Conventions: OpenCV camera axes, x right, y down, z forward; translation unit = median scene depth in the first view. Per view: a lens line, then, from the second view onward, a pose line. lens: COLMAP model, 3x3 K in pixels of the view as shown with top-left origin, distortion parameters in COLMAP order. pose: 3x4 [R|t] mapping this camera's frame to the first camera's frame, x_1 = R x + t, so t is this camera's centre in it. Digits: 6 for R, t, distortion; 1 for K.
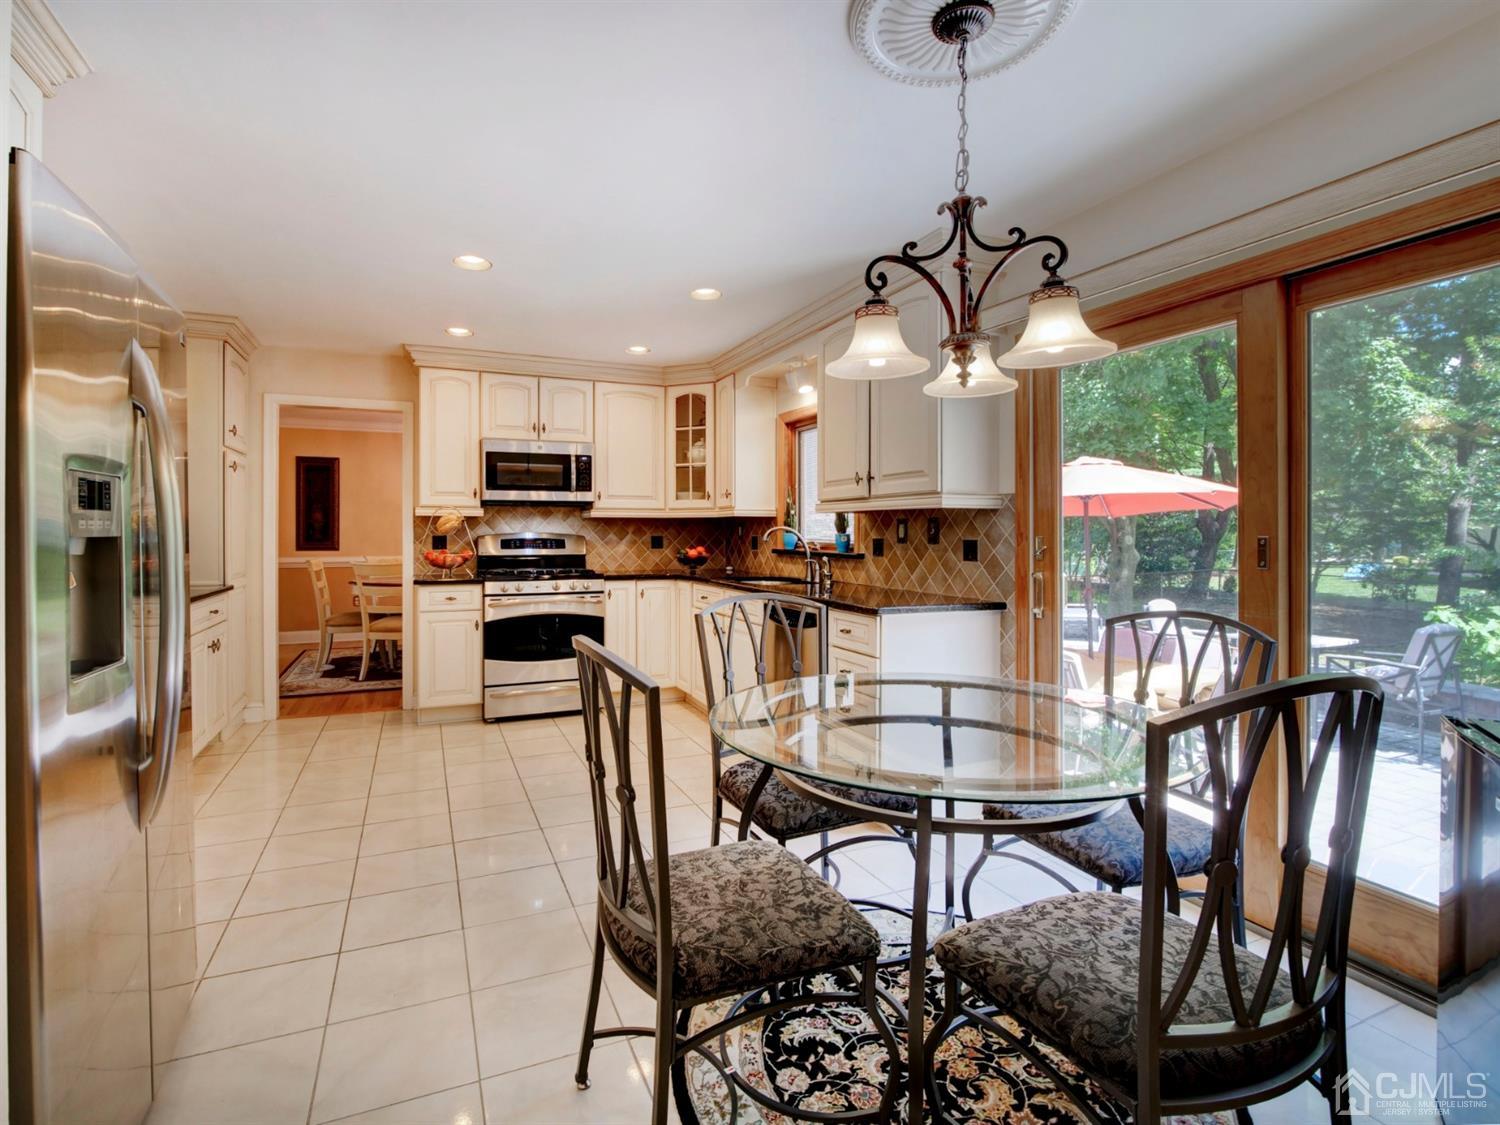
lens RADIAL K [[740.2, 0, 739.4], [0, 740.2, 535.9], [0, 0, 1]] dist [-0.006803, -0.000606]
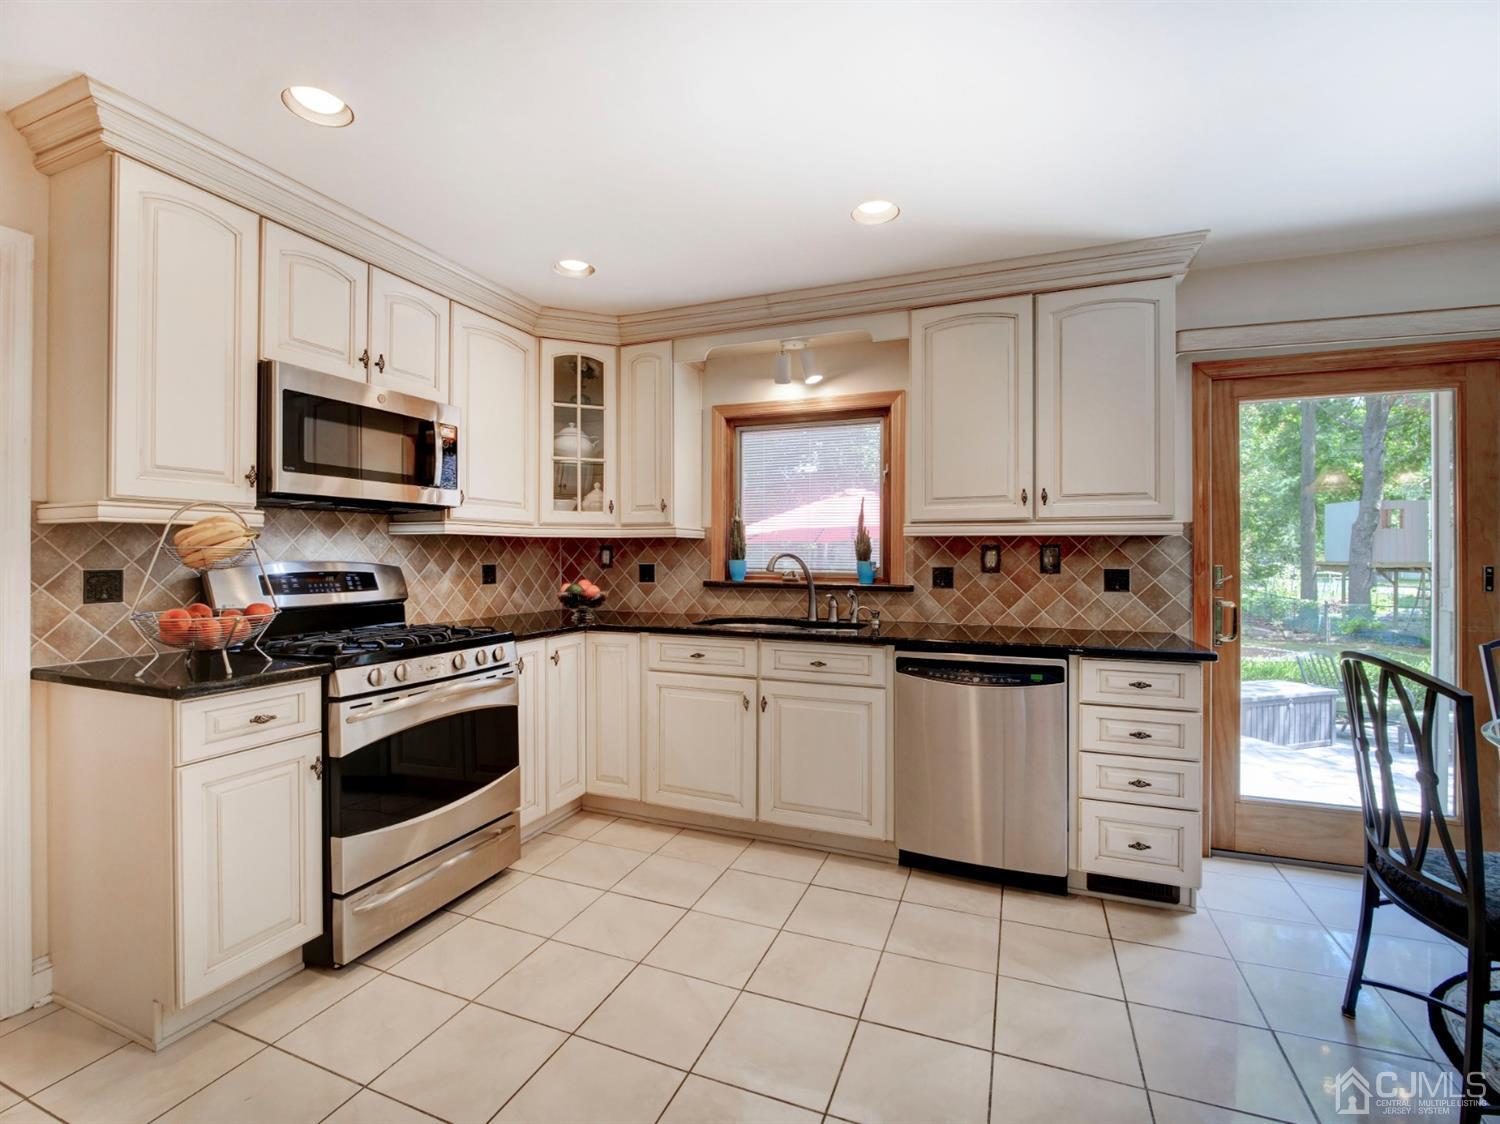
lens RADIAL K [[682.7, 0, 743.8], [0, 682.7, 552.6], [0, 0, 1]] dist [-0.012845, -0.003883]
pose [[0.710080, 0.003288, 0.704113, -0.427982], [0.001381, 0.999981, -0.006063, -0.007439], [-0.704120, 0.005277, 0.710062, 0.482313]]
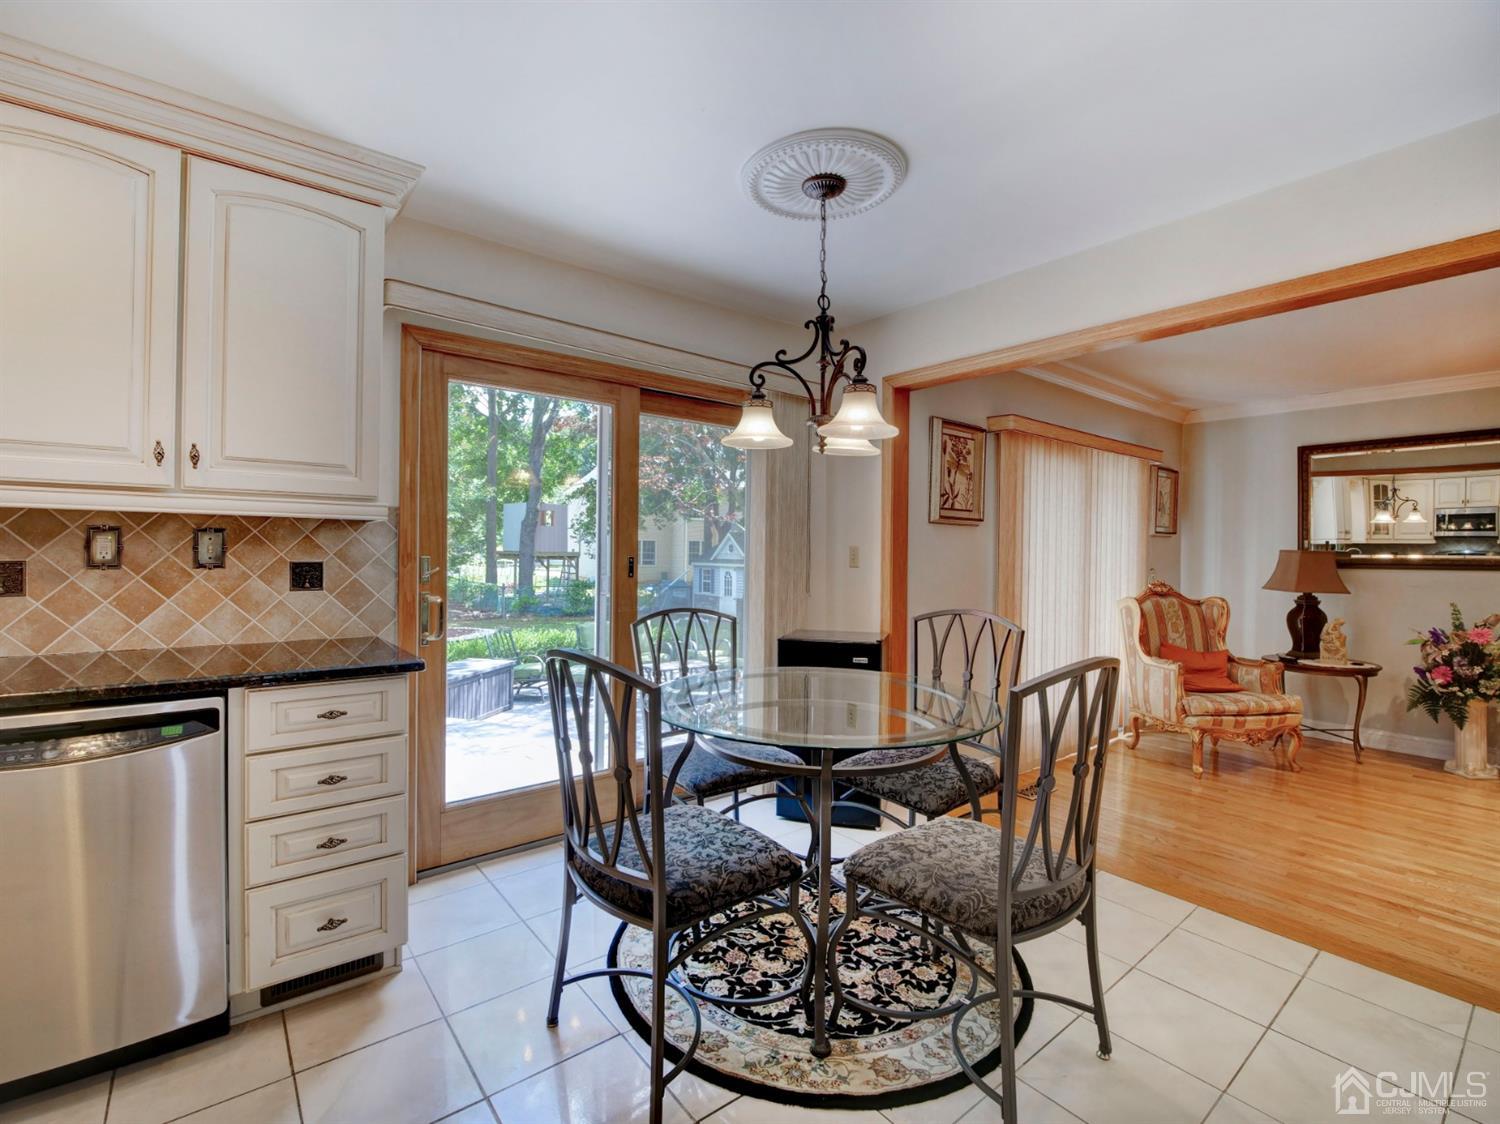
lens RADIAL K [[682.7, 0, 743.8], [0, 682.7, 552.6], [0, 0, 1]] dist [-0.012845, -0.003883]
pose [[-0.260791, -0.008238, 0.965360, -0.305927], [-0.009348, 0.999938, 0.006008, -0.007905], [-0.965350, -0.007458, -0.260852, 0.507249]]
